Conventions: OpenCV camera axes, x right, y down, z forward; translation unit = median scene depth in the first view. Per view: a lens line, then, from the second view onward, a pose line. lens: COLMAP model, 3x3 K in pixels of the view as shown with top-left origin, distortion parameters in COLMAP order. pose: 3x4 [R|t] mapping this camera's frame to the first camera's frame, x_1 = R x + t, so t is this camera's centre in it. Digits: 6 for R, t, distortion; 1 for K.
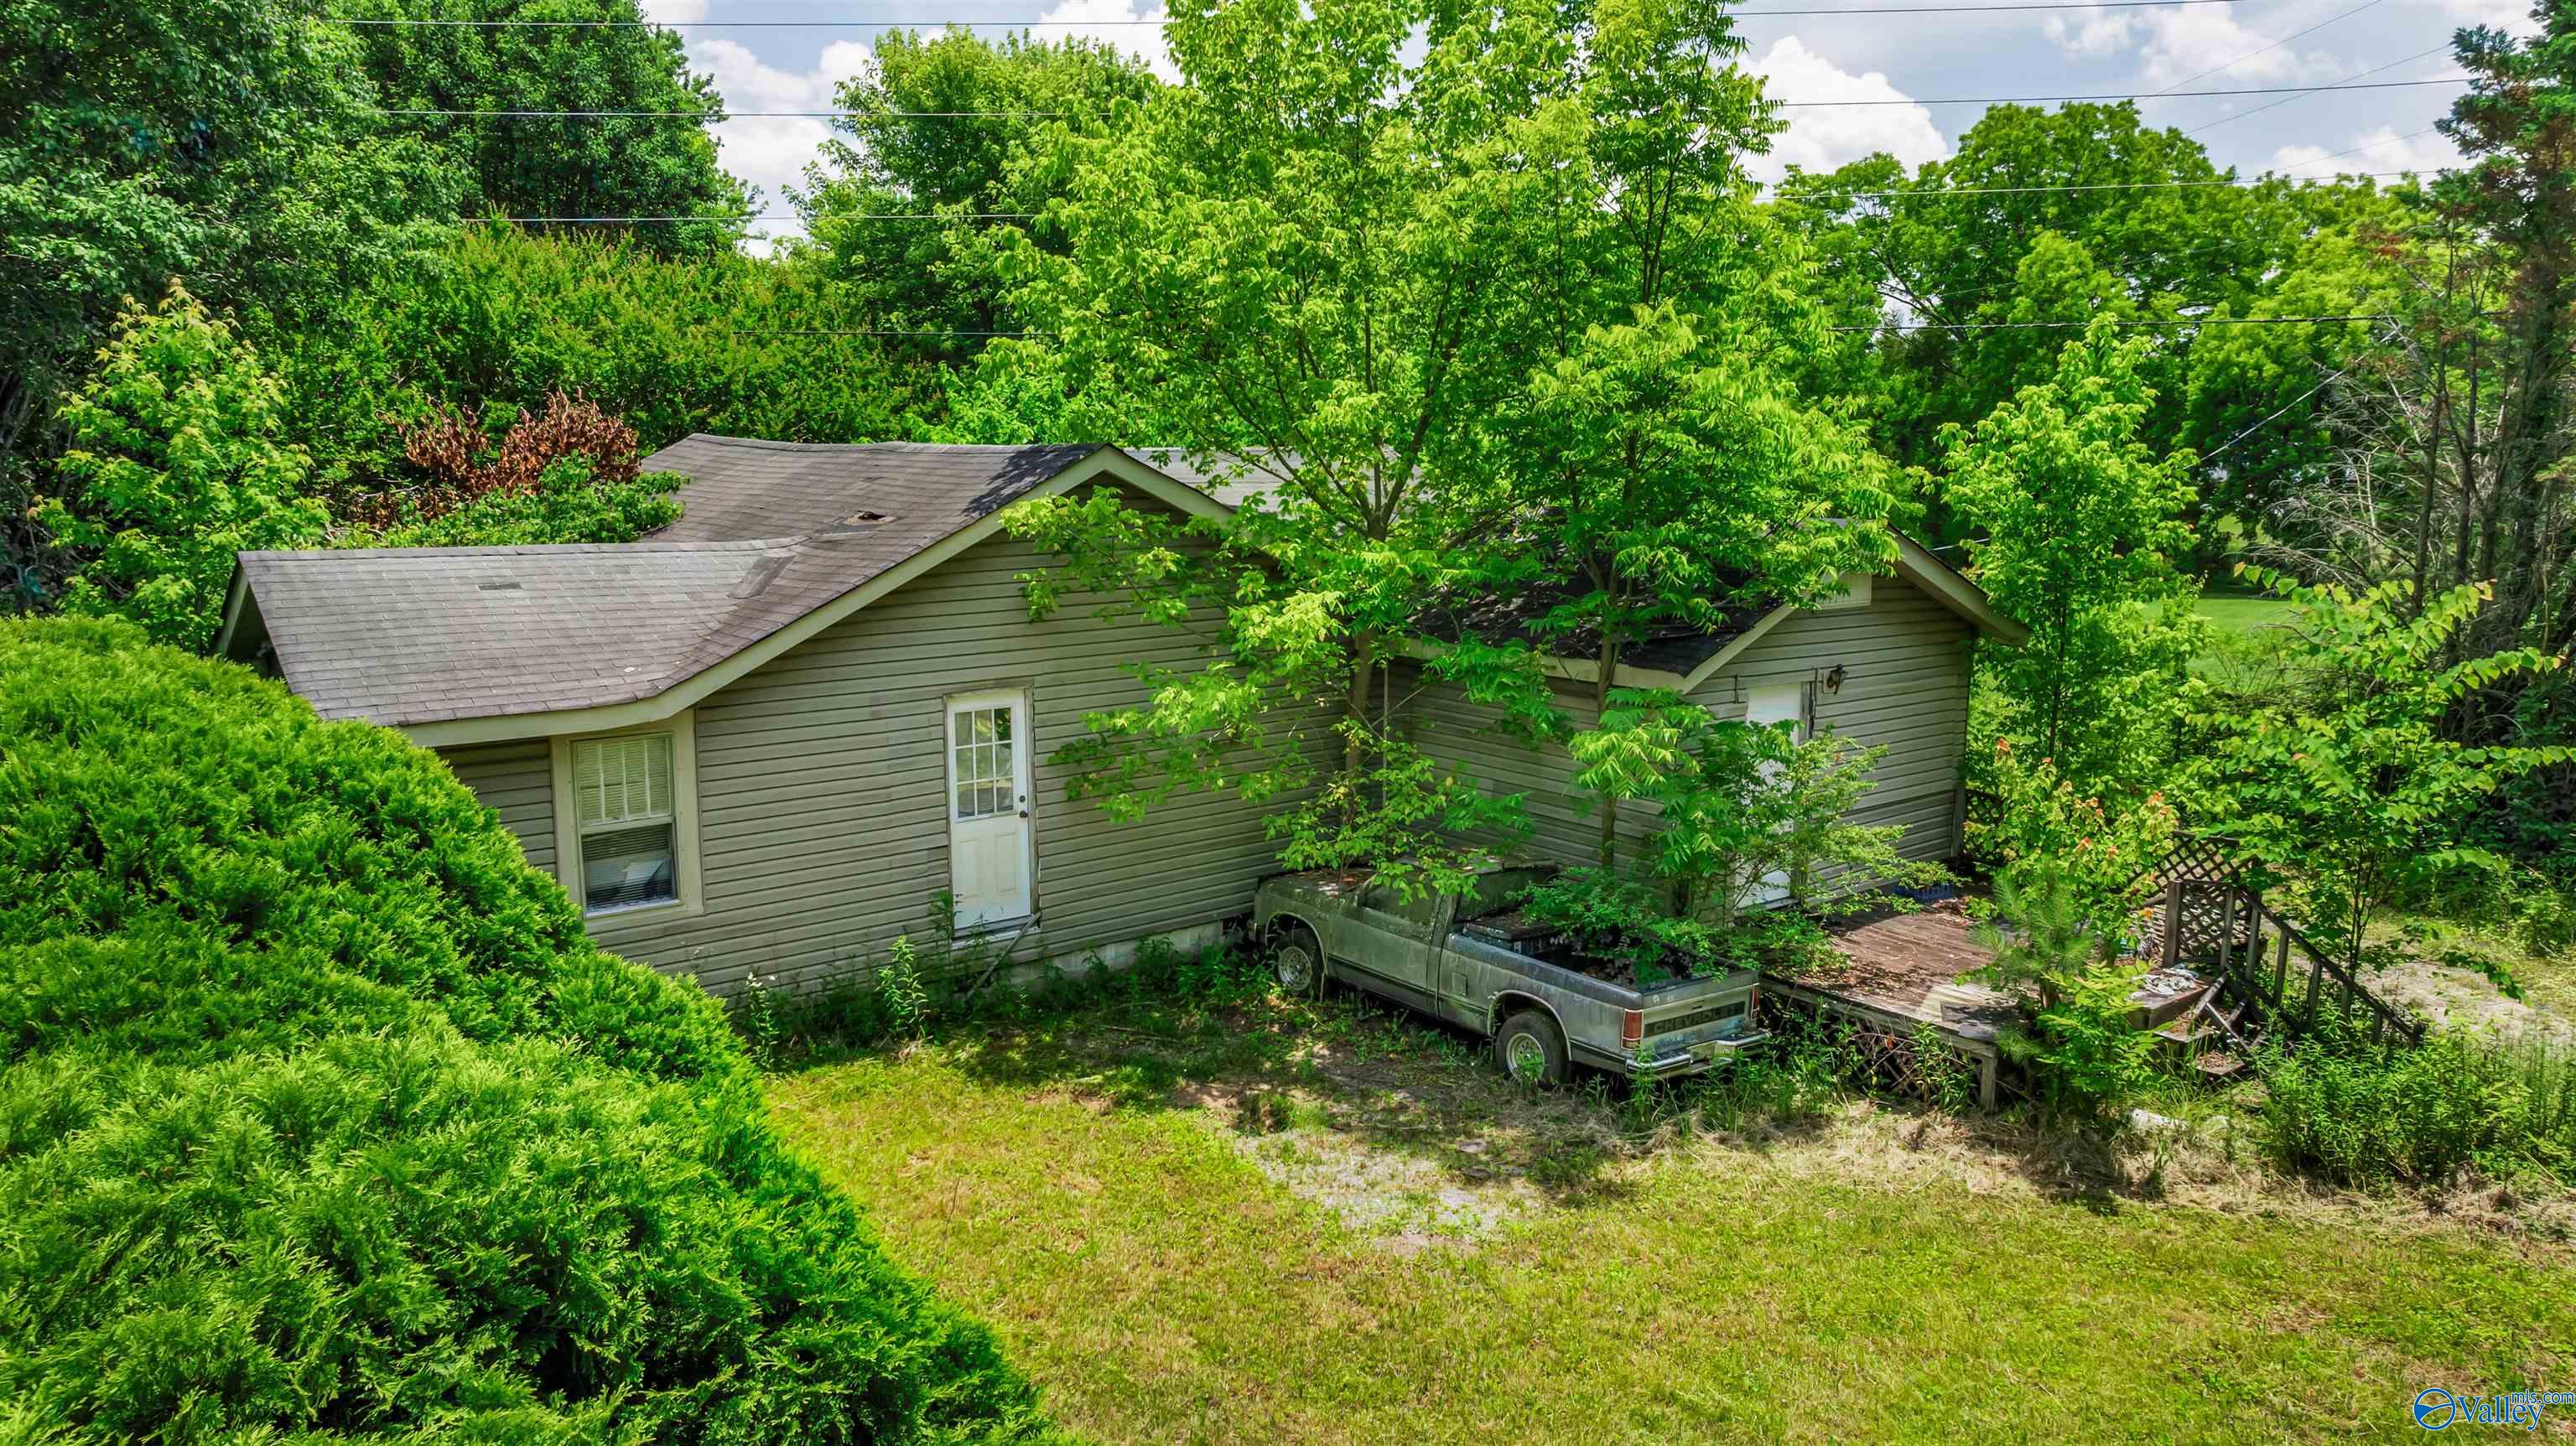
lens RADIAL K [[1669.3, 0, 1288.0], [0, 1669.3, 723.0], [0, 0, 1]] dist [-0.029516, -0.002174]
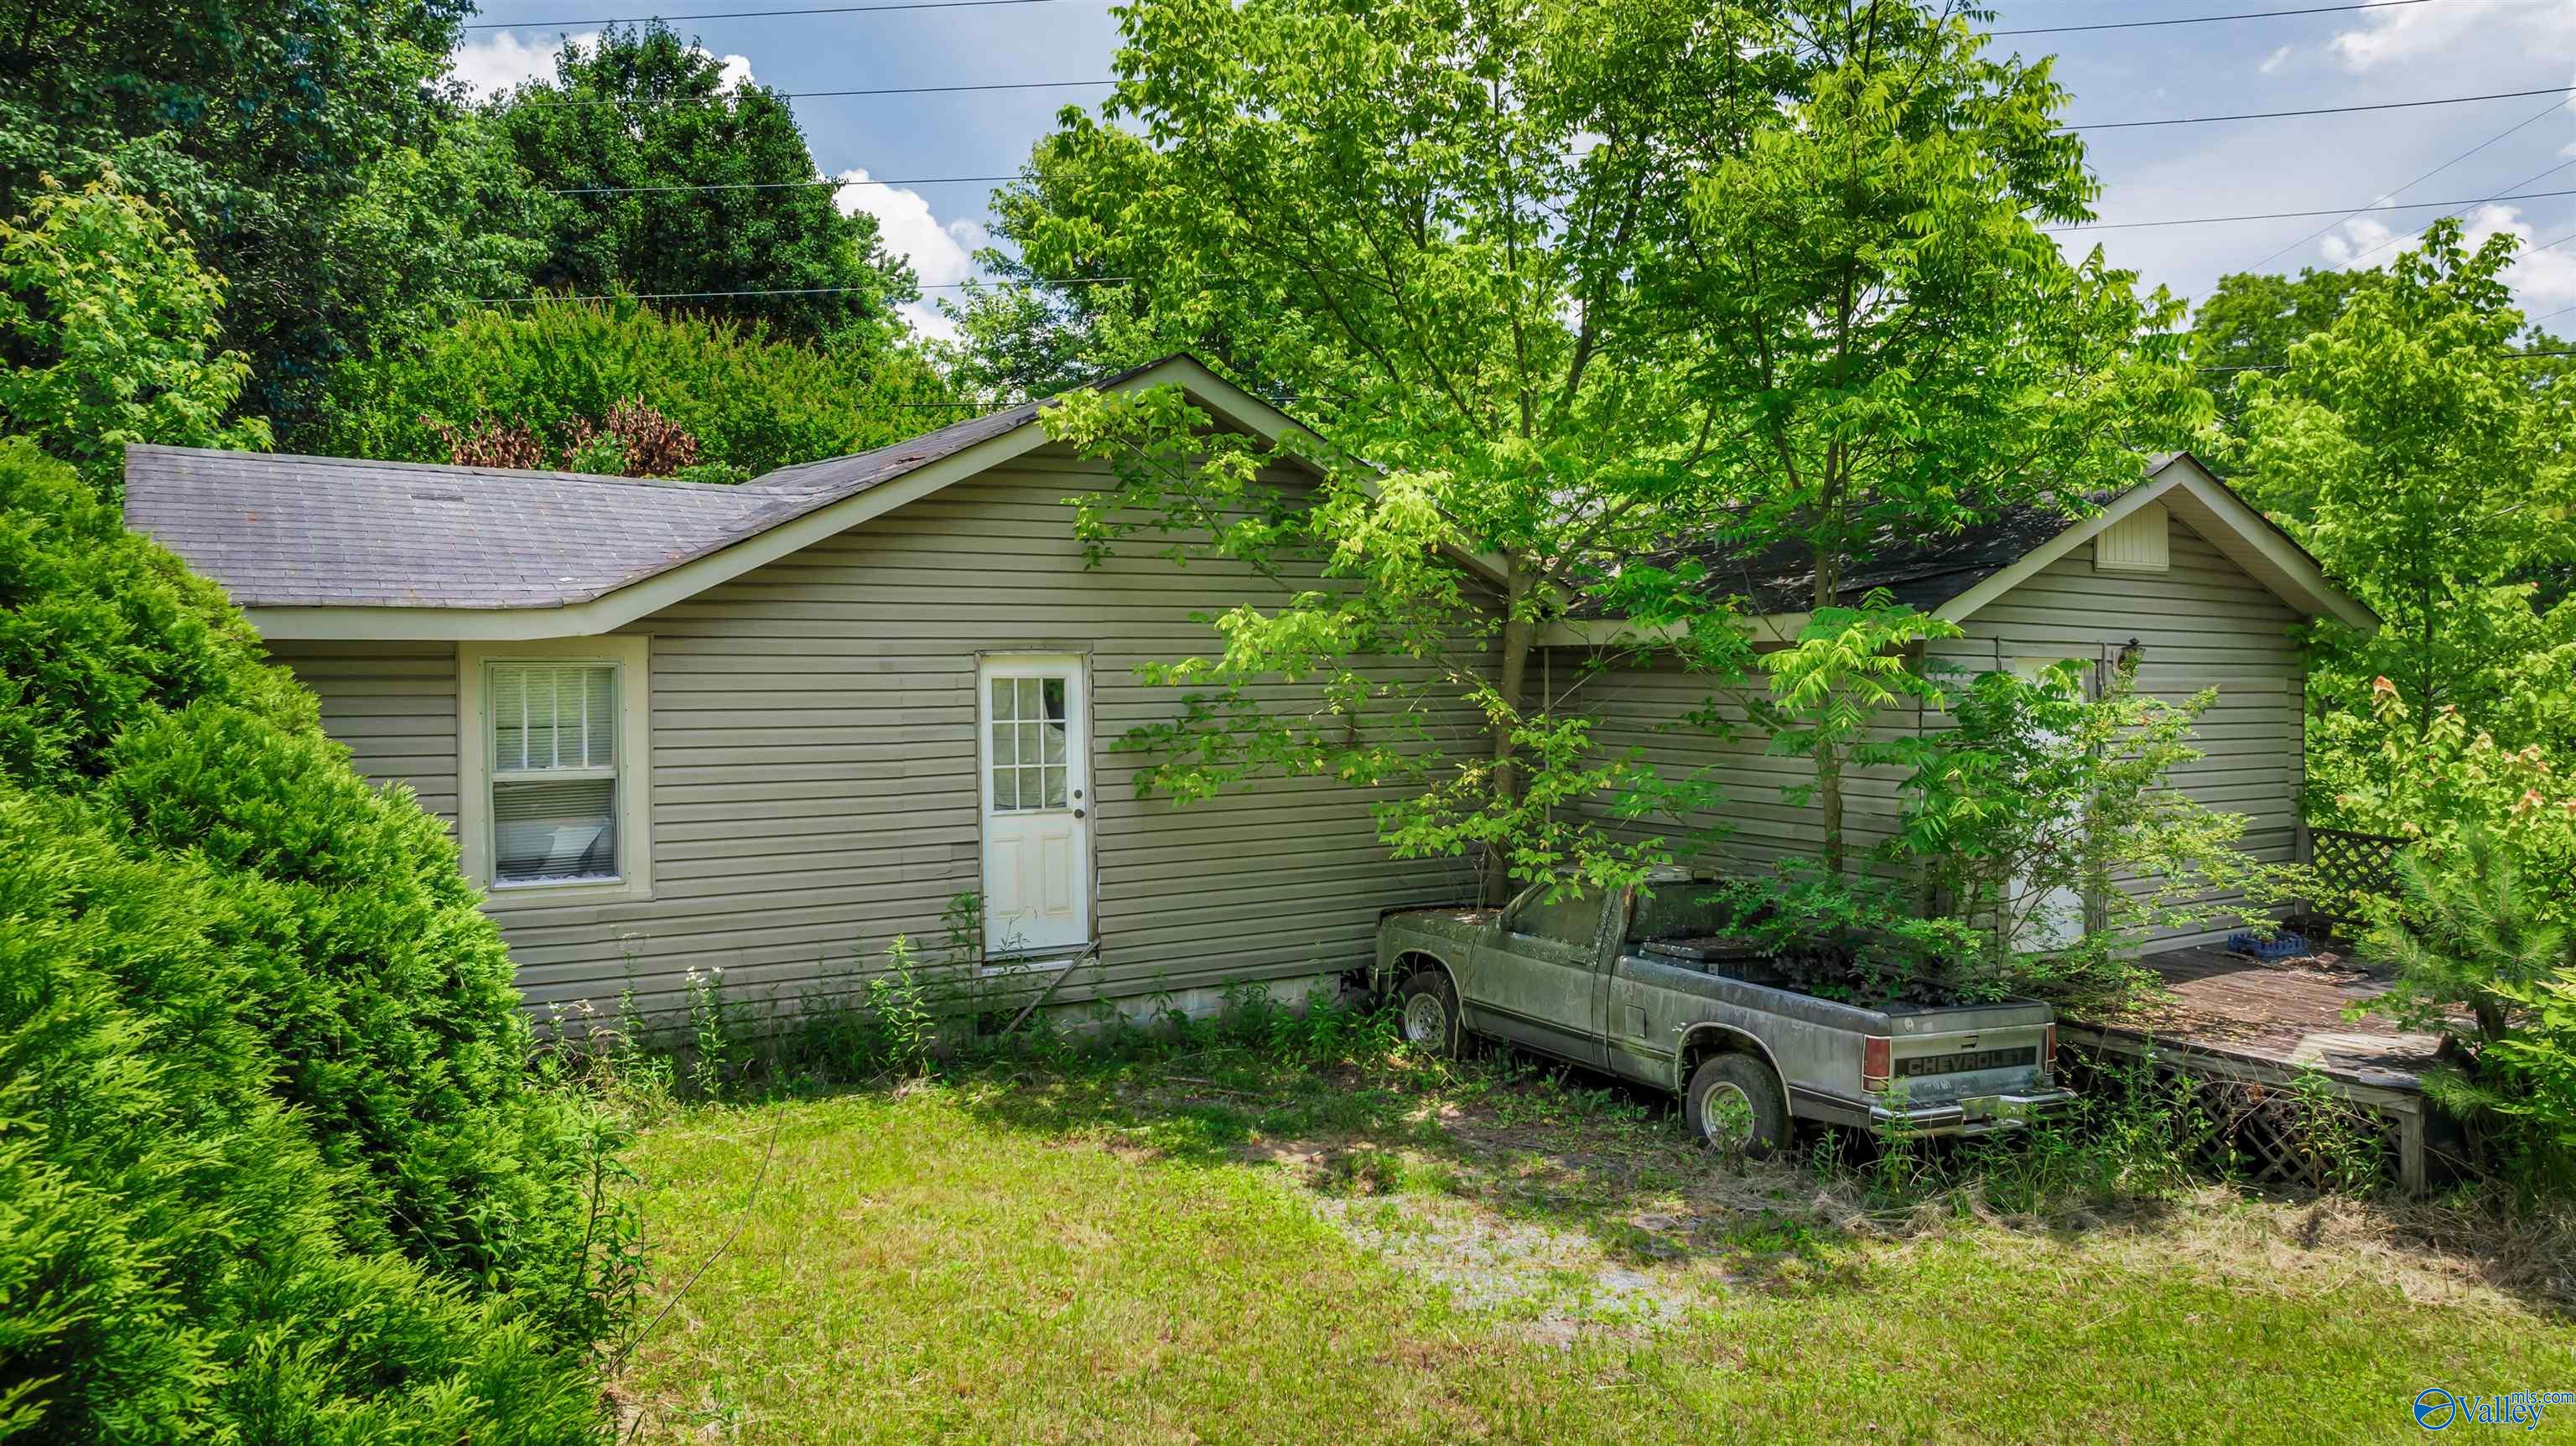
lens RADIAL K [[1669.3, 0, 1288.0], [0, 1669.3, 723.0], [0, 0, 1]] dist [-0.029516, -0.002174]
pose [[0.991803, -0.014567, -0.126944, 0.046974], [-0.003435, 0.990081, -0.140454, 0.134225], [0.127731, 0.139739, 0.981915, 0.237978]]
